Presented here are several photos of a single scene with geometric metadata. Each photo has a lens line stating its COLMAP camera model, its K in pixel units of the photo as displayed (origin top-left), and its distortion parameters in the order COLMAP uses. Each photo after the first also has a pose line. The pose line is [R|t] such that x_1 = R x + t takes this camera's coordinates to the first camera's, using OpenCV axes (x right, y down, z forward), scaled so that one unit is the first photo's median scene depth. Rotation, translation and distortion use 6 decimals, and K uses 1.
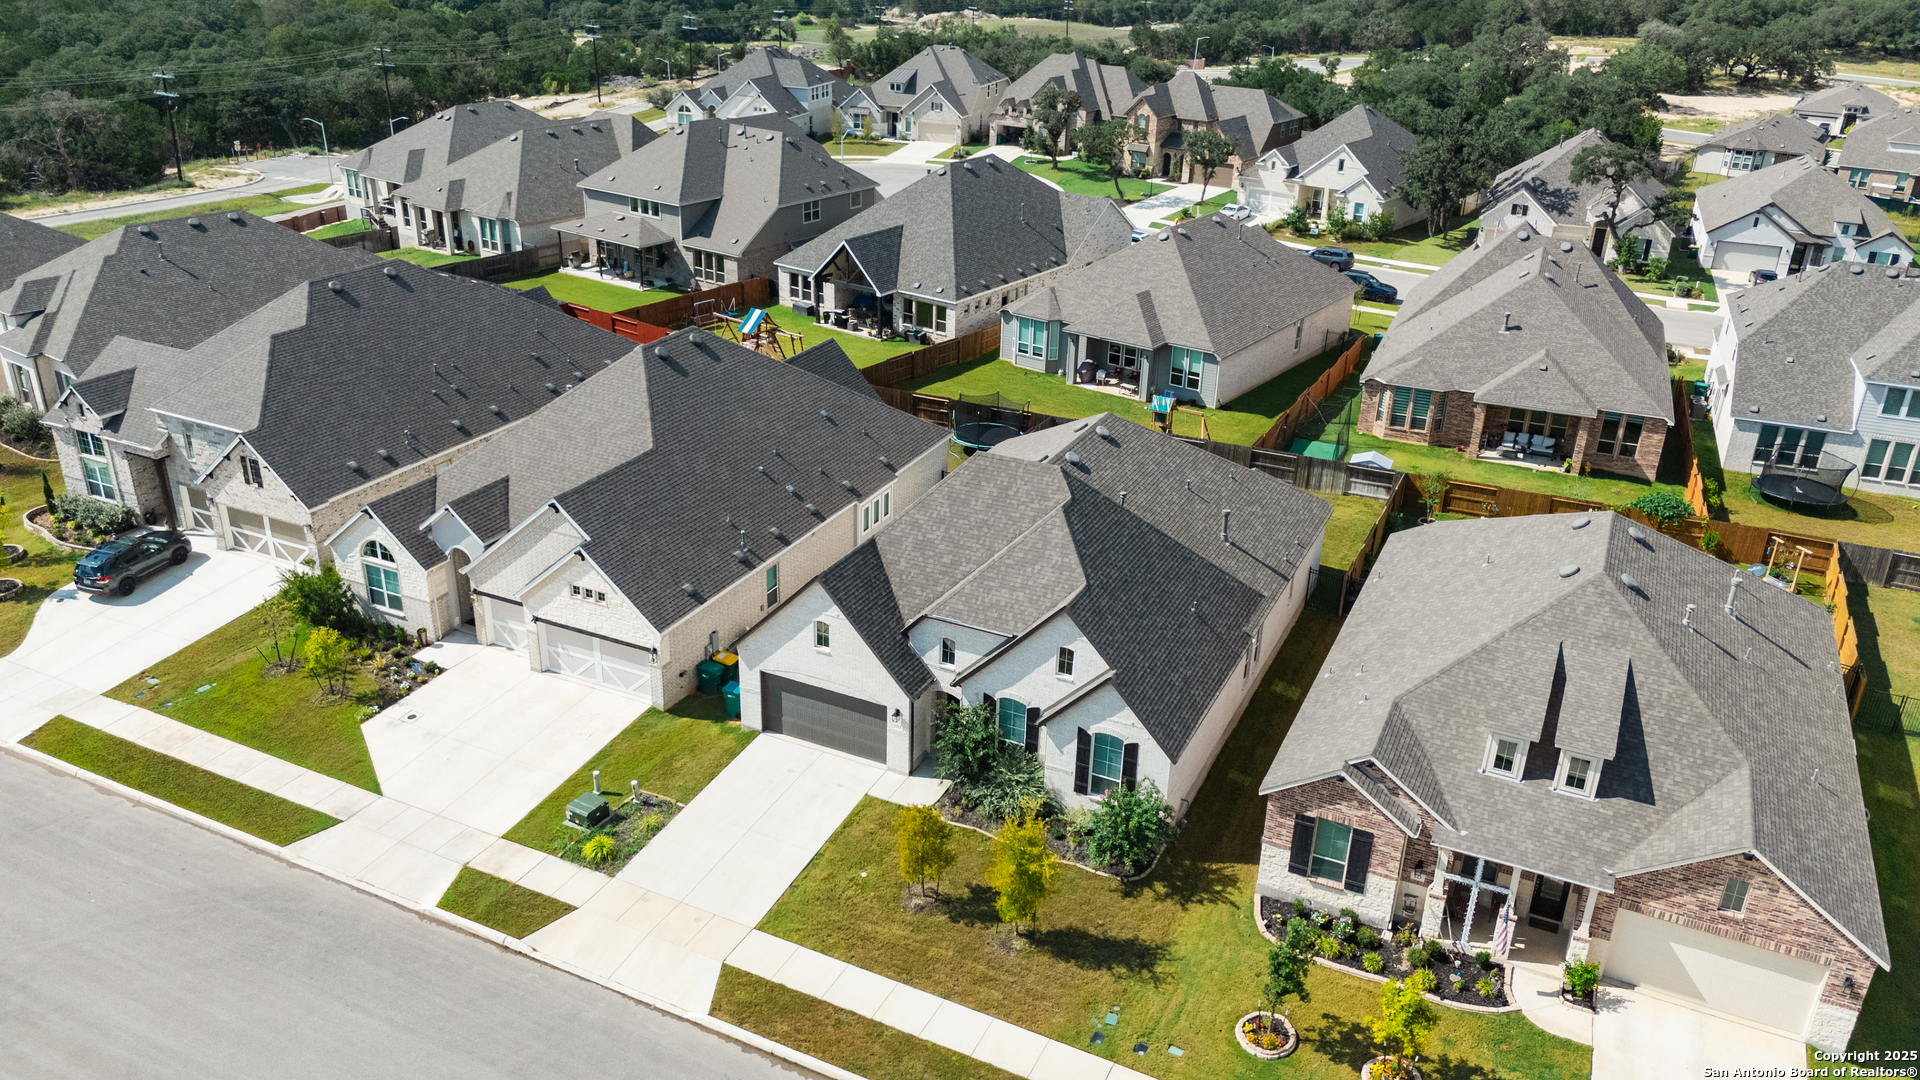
lens RADIAL K [[1423.5, 0, 960.0], [0, 1423.5, 540.0], [0, 0, 1]] dist [0.076313, -0.076044]
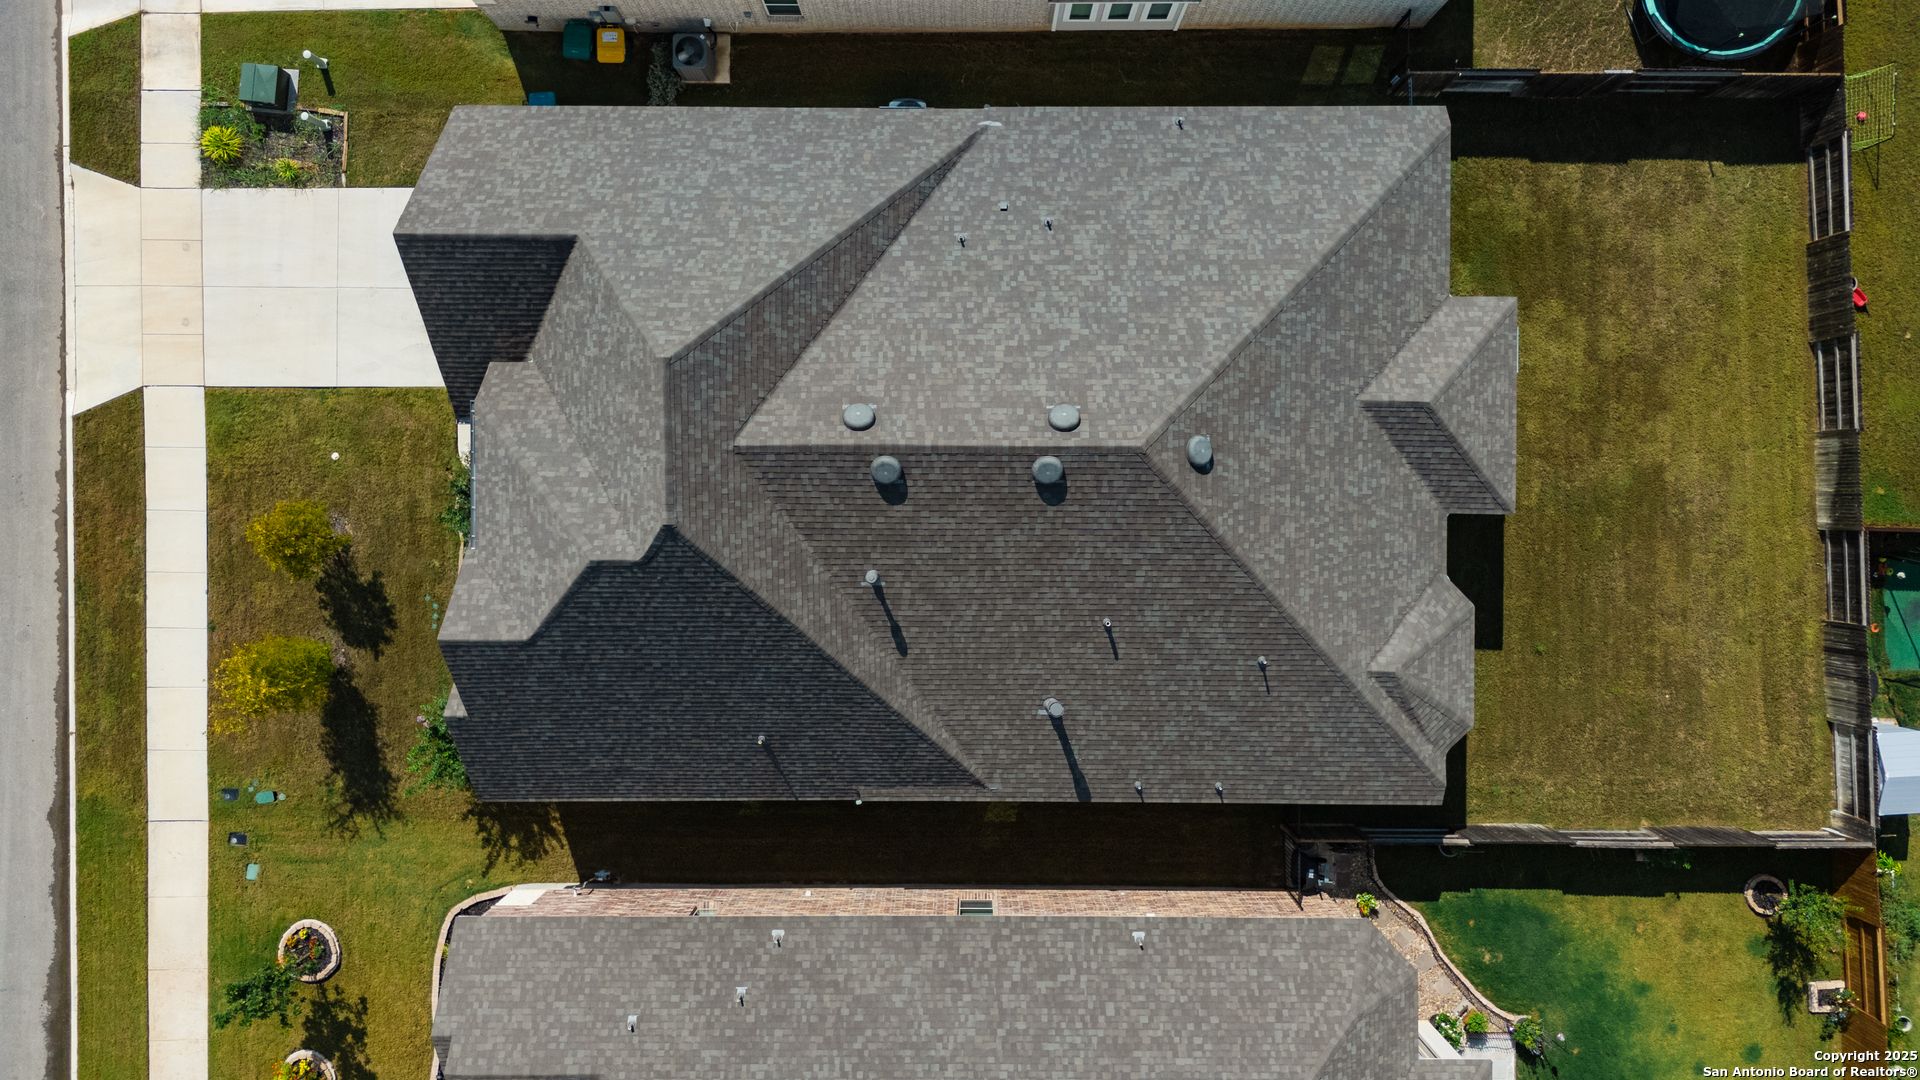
lens RADIAL K [[1423.5, 0, 960.0], [0, 1423.5, 540.0], [0, 0, 1]] dist [0.076313, -0.076044]
pose [[0.430010, 0.902655, -0.017487, 0.132142], [-0.356358, 0.187496, 0.915344, -0.584971], [0.829518, -0.387375, 0.402293, 0.844877]]
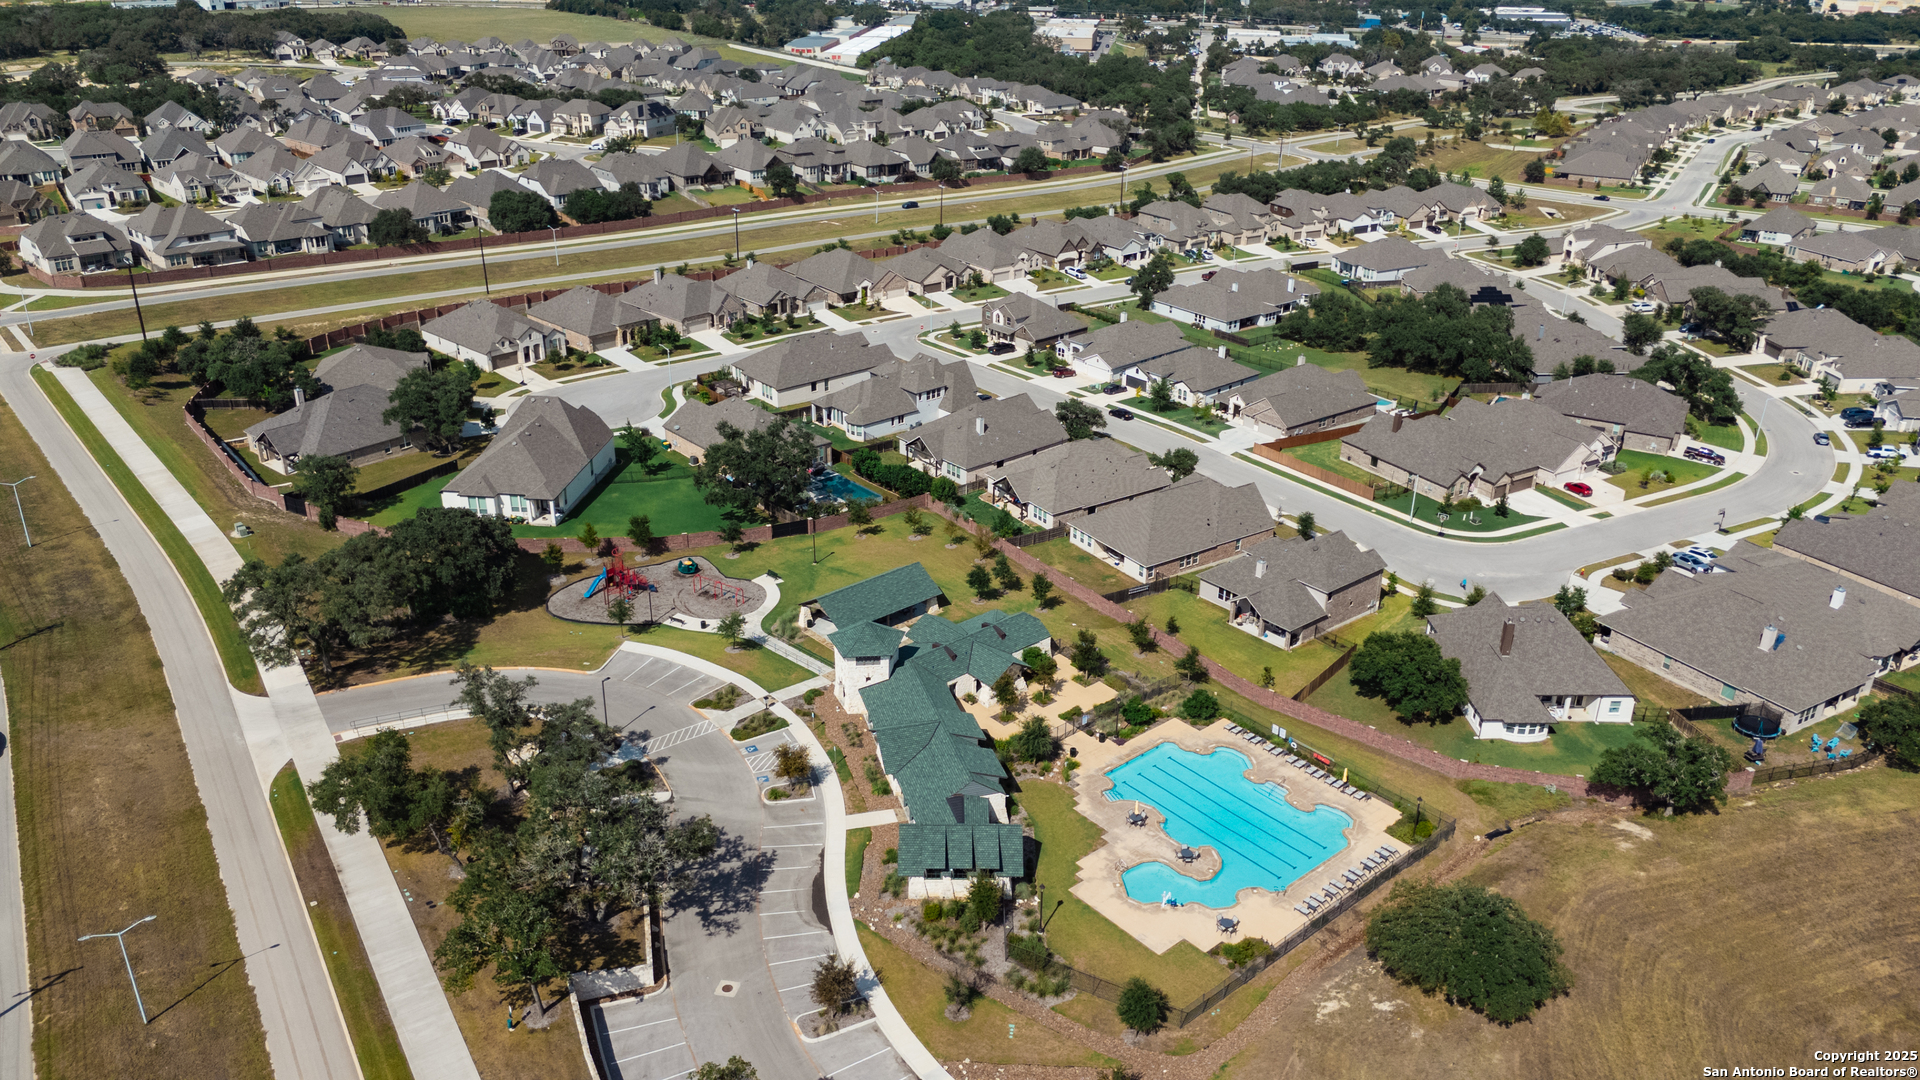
lens RADIAL K [[1423.5, 0, 960.0], [0, 1423.5, 540.0], [0, 0, 1]] dist [0.076313, -0.076044]
pose [[0.337122, -0.415878, 0.844627, -6.266255], [0.389959, 0.878249, 0.276786, 0.935597], [-0.856902, 0.236059, 0.458253, -4.808145]]
